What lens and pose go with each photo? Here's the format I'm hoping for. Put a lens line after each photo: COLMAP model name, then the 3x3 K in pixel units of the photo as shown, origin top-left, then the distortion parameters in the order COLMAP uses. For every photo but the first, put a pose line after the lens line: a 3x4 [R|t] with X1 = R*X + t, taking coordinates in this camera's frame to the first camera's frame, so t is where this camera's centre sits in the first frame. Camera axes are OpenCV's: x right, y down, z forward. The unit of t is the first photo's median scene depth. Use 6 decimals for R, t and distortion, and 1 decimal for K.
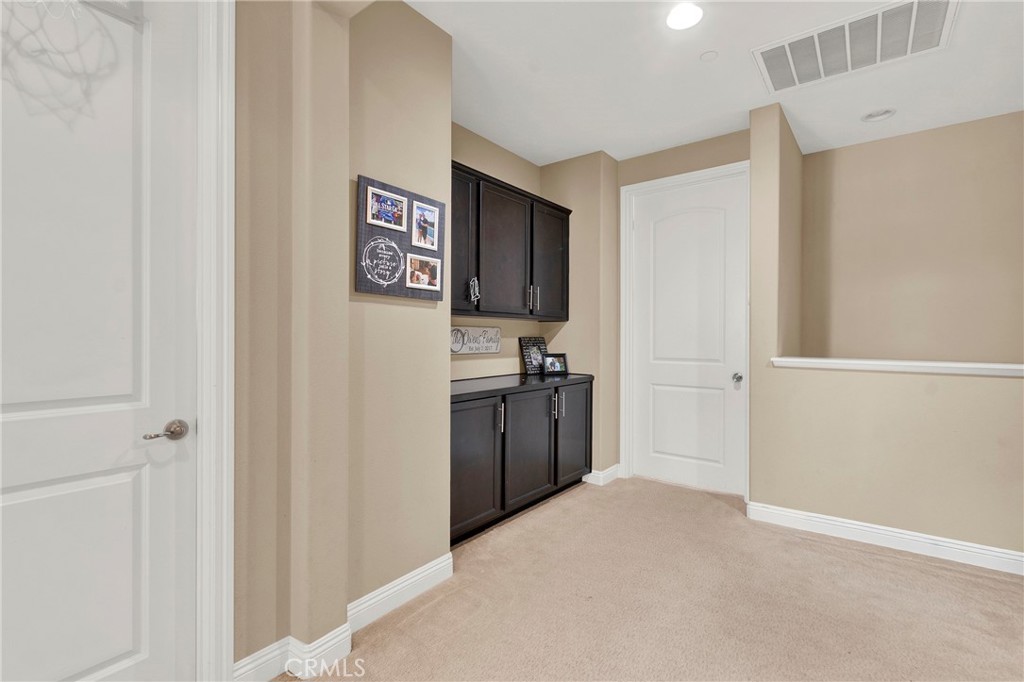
lens RADIAL K [[460.6, 0, 517.0], [0, 460.6, 330.9], [0, 0, 1]] dist [0.001781, -0.000904]
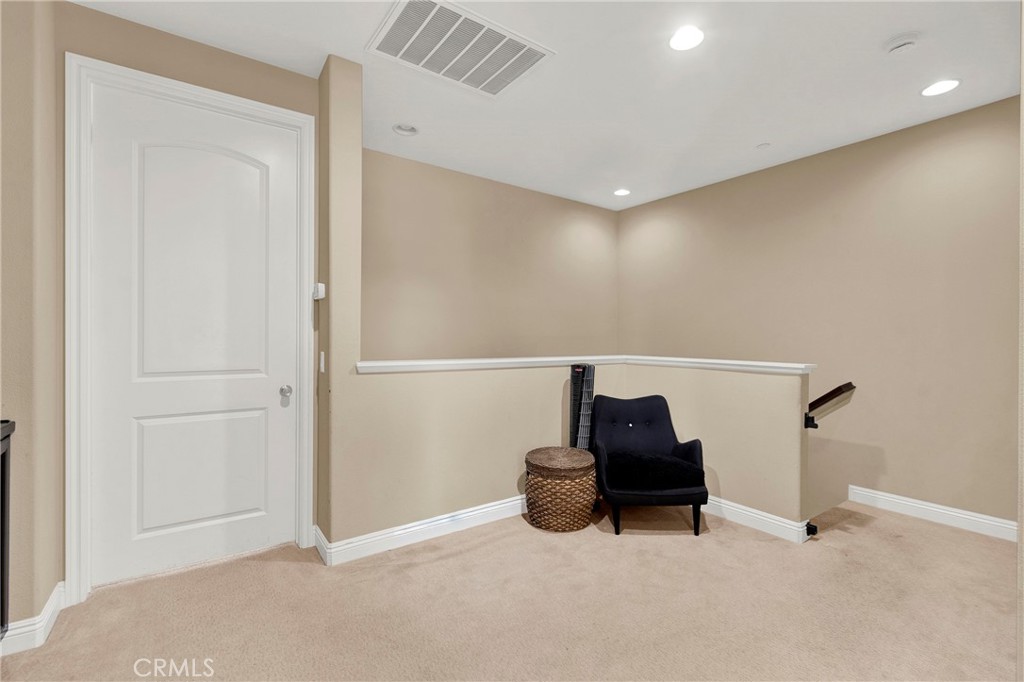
lens RADIAL K [[460.6, 0, 508.1], [0, 460.6, 335.3], [0, 0, 1]] dist [0.001781, -0.000904]
pose [[0.291841, 0.005809, 0.956449, -0.232831], [-0.013783, 0.999903, -0.001867, 0.007691], [-0.956367, -0.012638, 0.291893, 0.659583]]
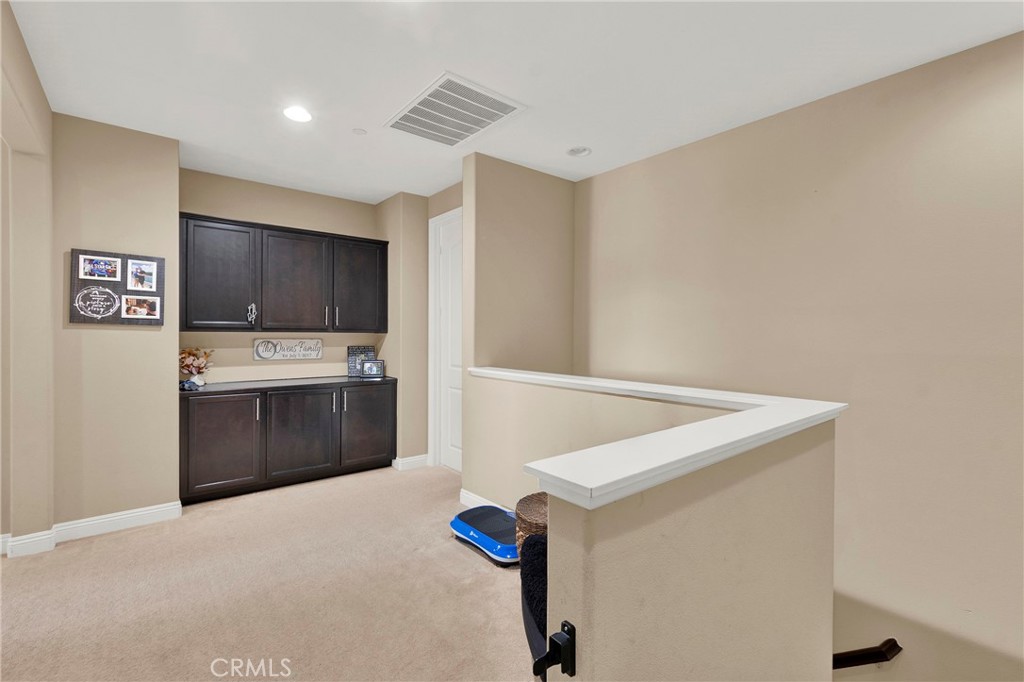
lens RADIAL K [[460.6, 0, 534.8], [0, 460.6, 331.7], [0, 0, 1]] dist [0.001781, -0.000904]
pose [[0.976080, 0.002409, -0.217397, 1.330903], [-0.001153, 0.999982, 0.005906, -0.057453], [0.217408, -0.005514, 0.976065, -0.164821]]
